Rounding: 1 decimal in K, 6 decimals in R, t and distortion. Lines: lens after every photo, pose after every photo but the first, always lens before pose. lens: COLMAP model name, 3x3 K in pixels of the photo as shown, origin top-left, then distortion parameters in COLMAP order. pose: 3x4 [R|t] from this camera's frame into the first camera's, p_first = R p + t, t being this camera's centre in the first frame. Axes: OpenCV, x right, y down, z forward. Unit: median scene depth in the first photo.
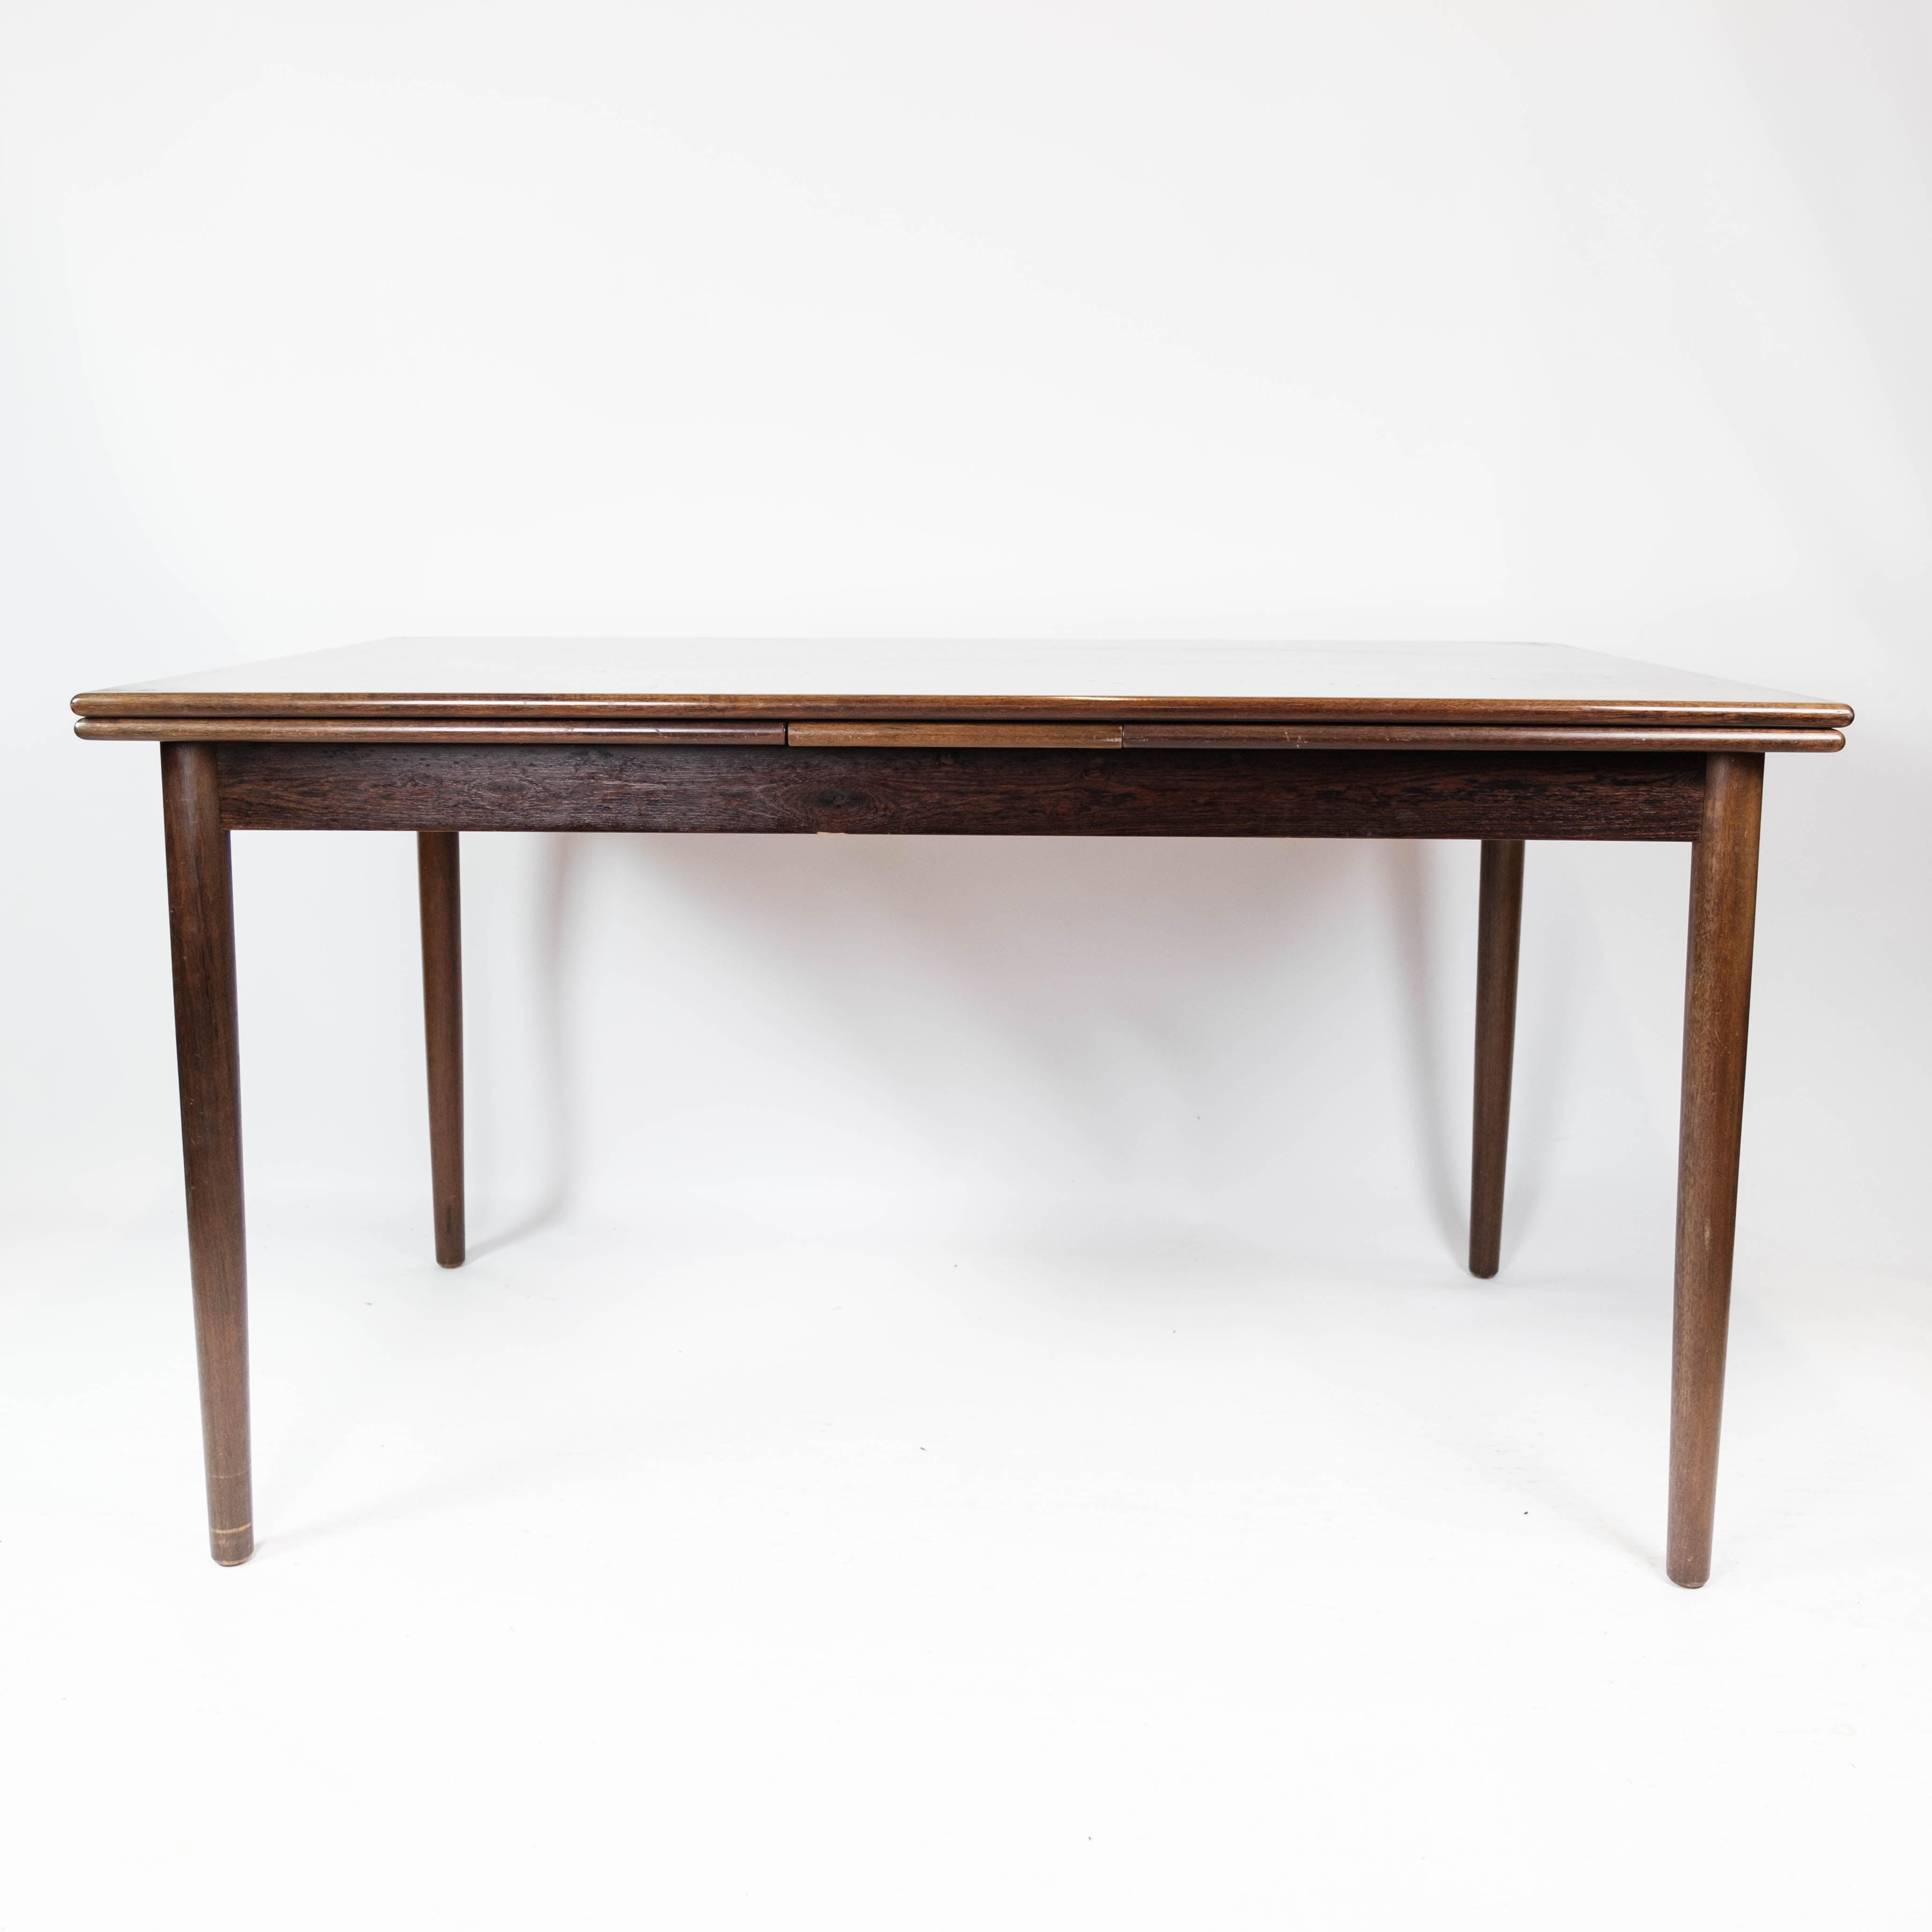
lens RADIAL K [[2019.2, 0, 958.8], [0, 2019.2, 922.9], [0, 0, 1]] dist [0.000641, 0.000000]
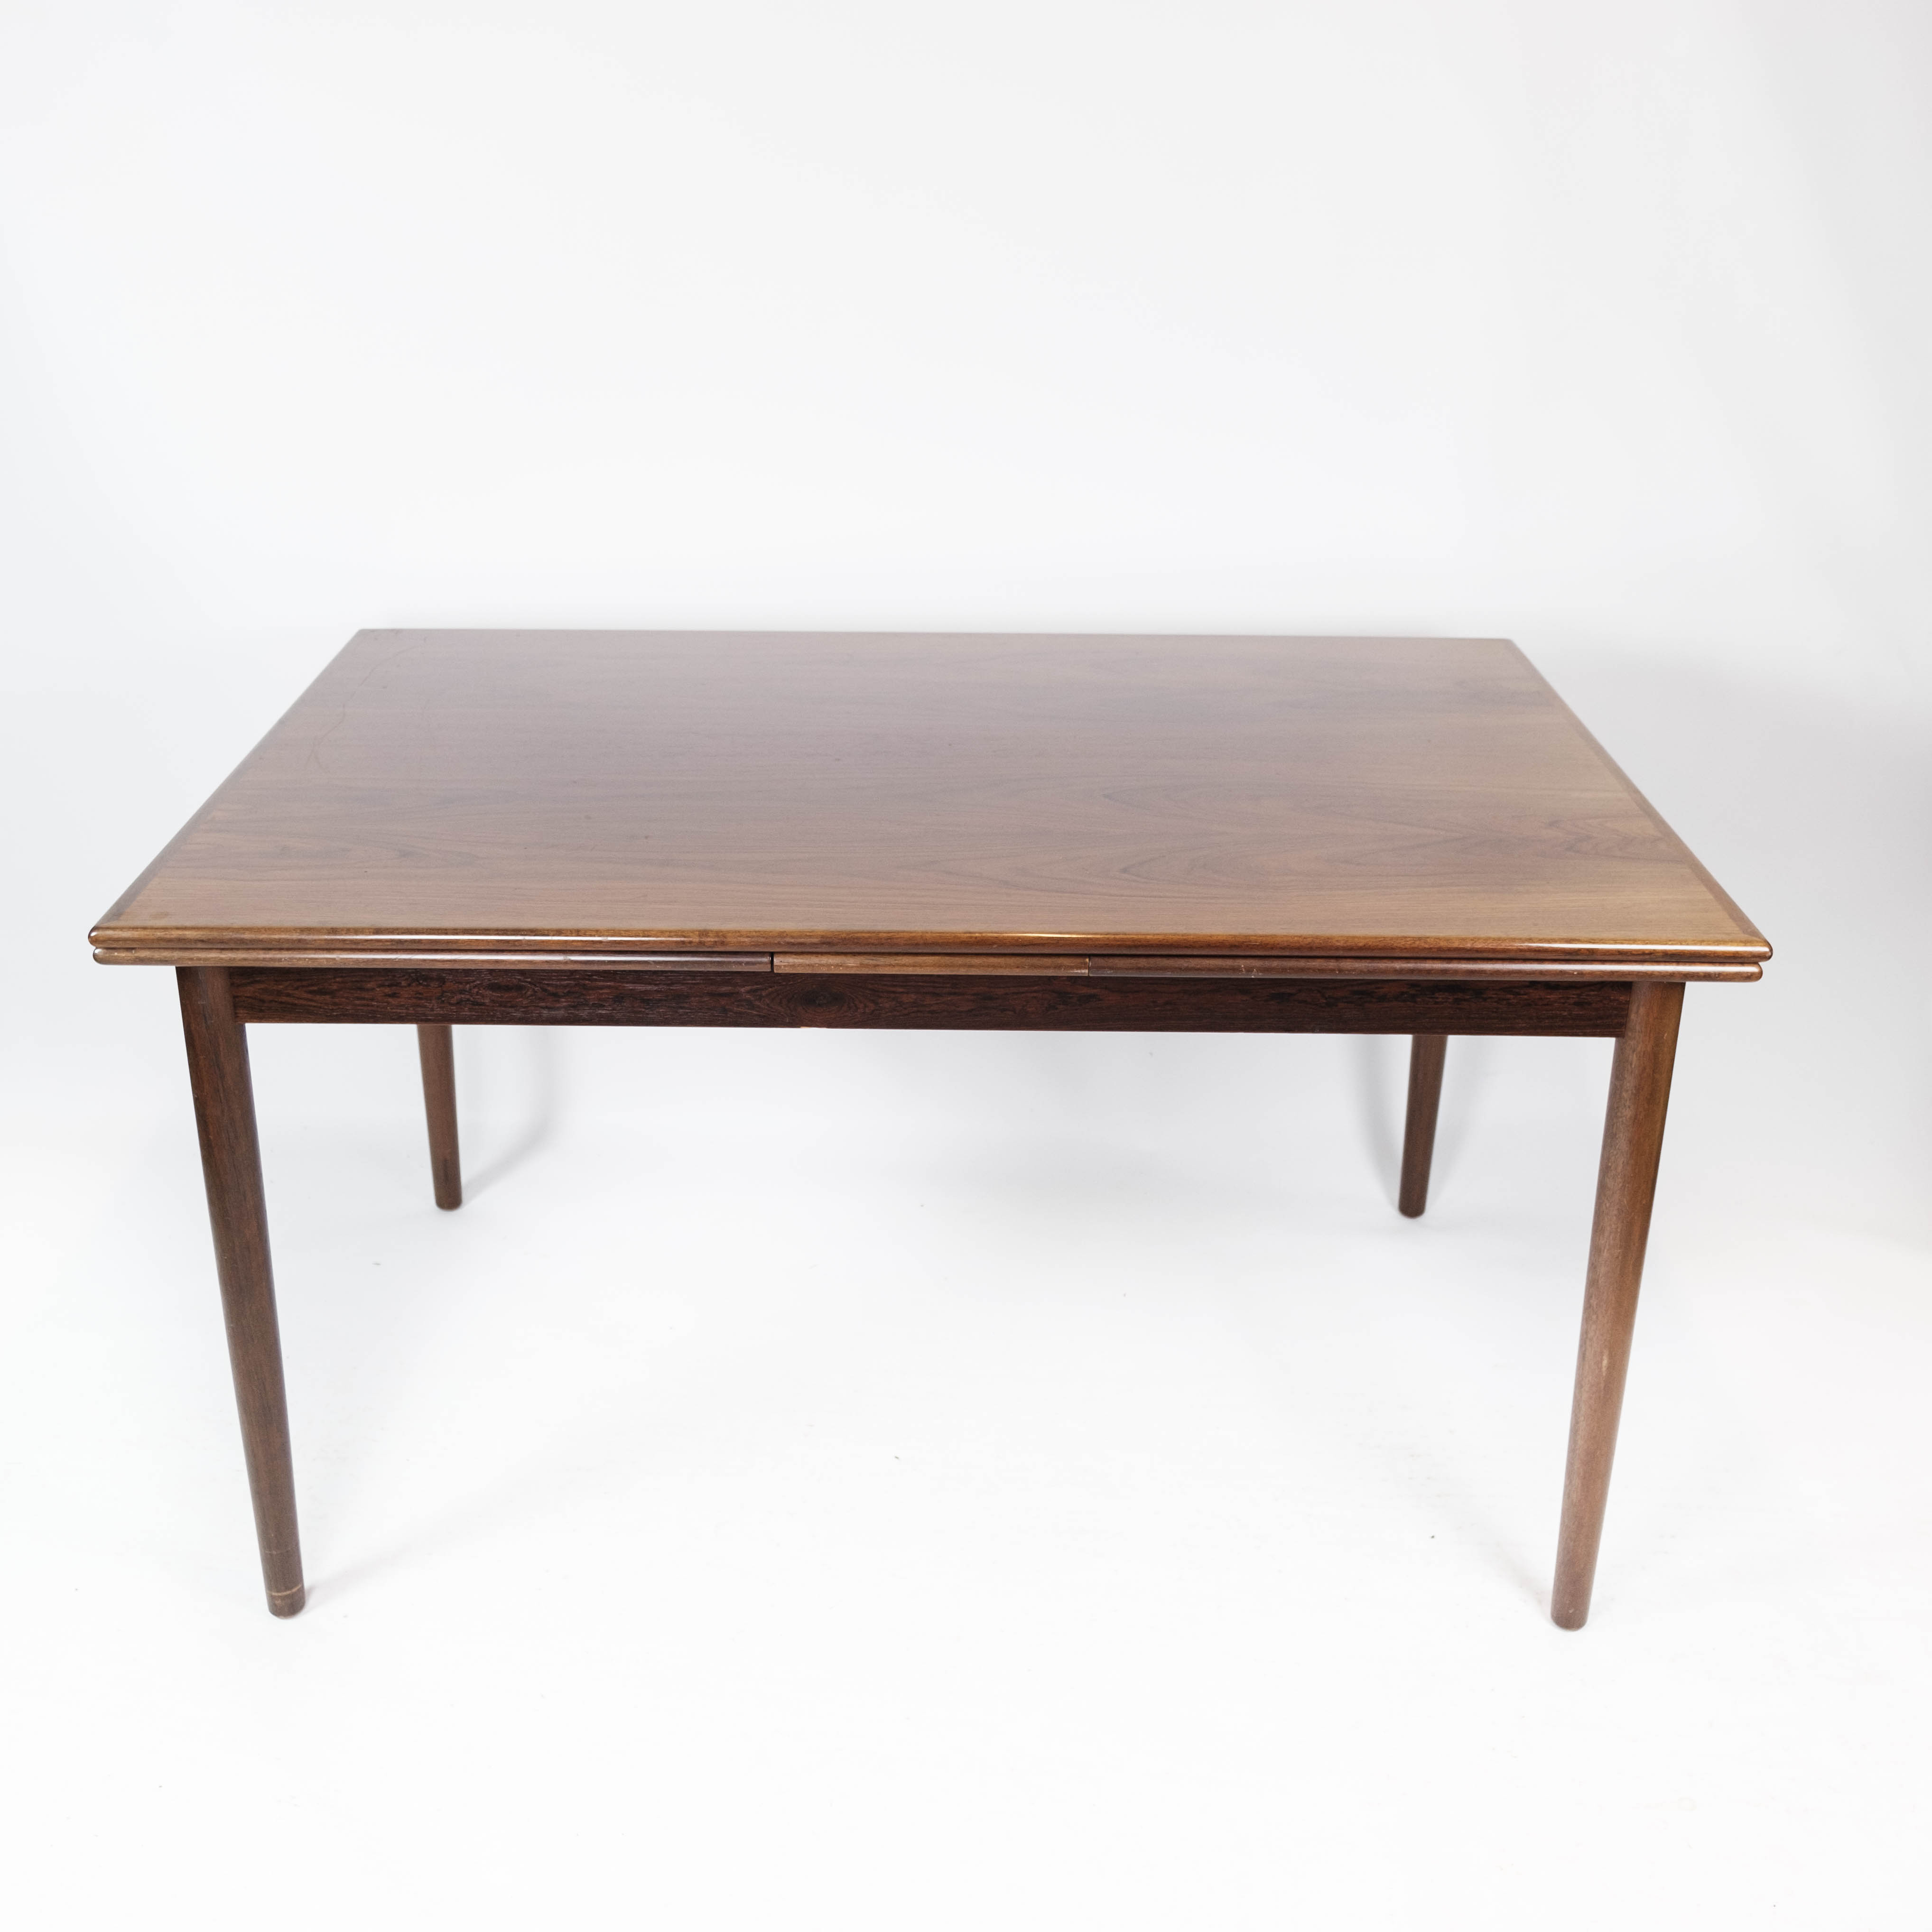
lens RADIAL K [[2019.2, 0, 951.4], [0, 2019.2, 960.1], [0, 0, 1]] dist [0.000641, 0.000000]
pose [[0.999798, -0.001620, 0.020050, -0.012069], [-0.002661, 0.977337, 0.211671, -0.305873], [-0.019938, -0.211681, 0.977135, -0.035198]]
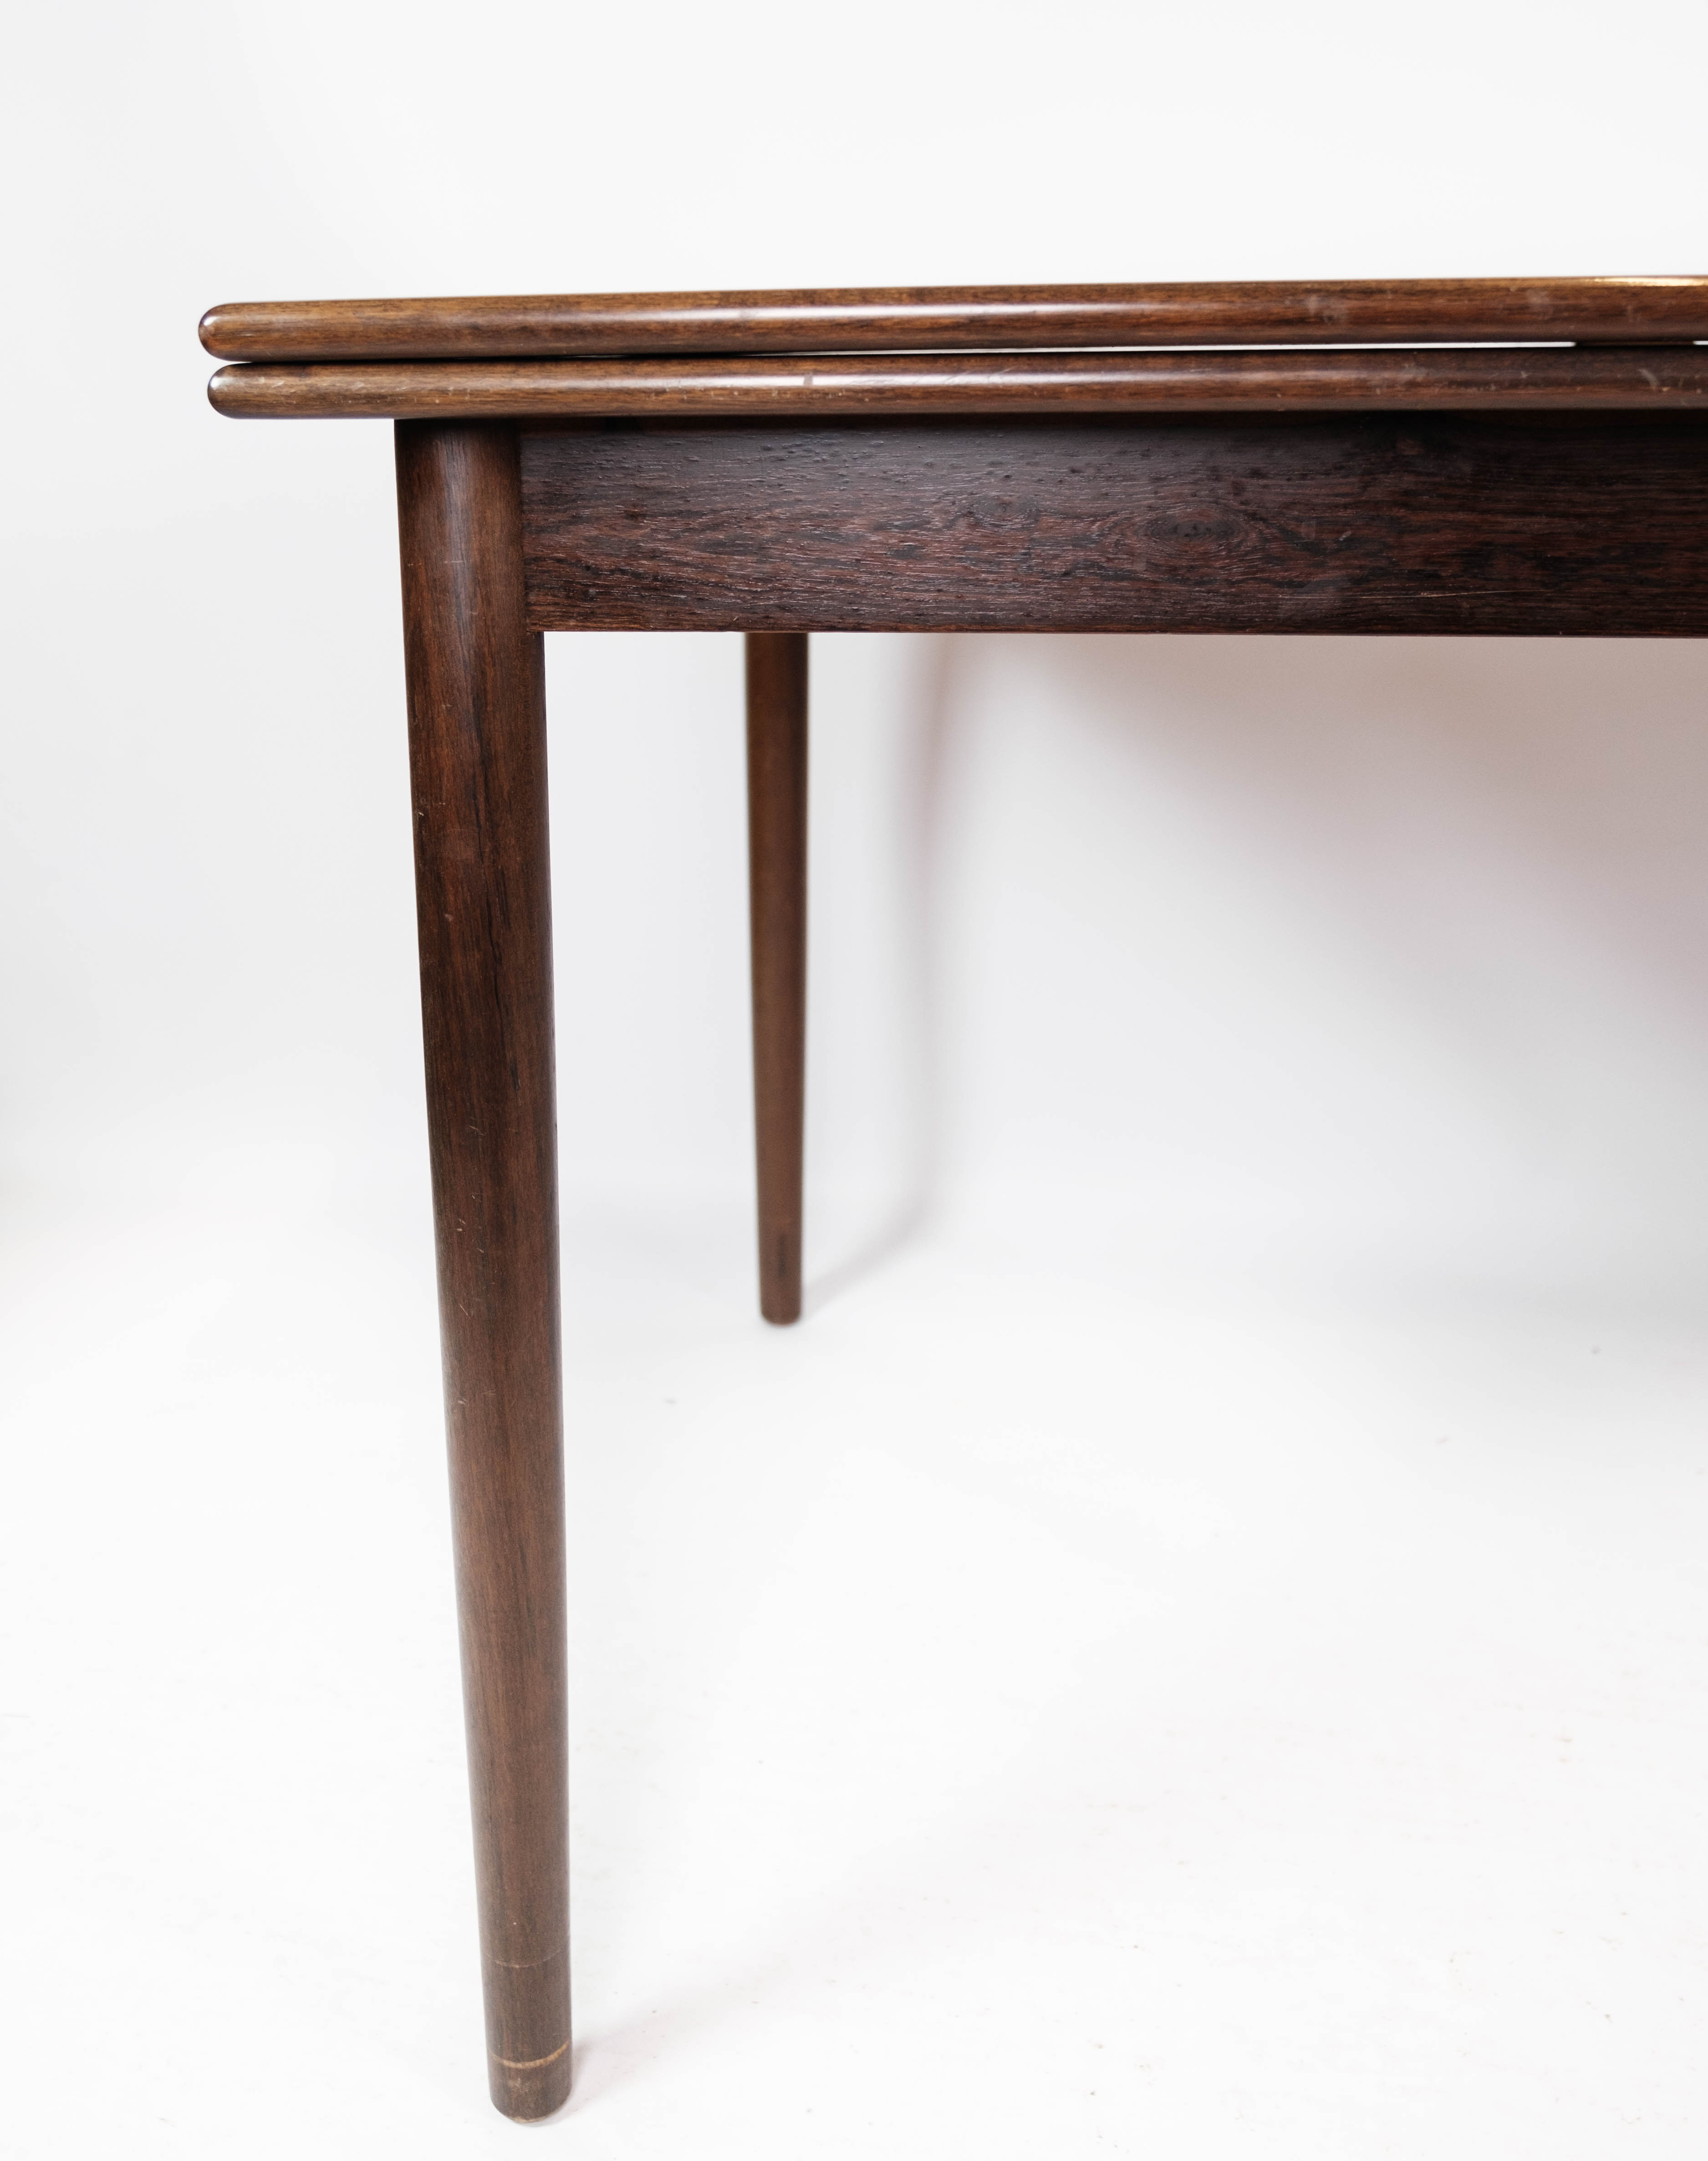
lens RADIAL K [[2240.2, 0, 881.0], [0, 2240.2, 850.2], [0, 0, 1]] dist [-0.009782, 0.000000]
pose [[0.993318, 0.010422, -0.114942, -0.234103], [-0.004190, 0.998514, 0.054326, -0.025324], [0.115338, -0.053482, 0.991886, 0.526128]]
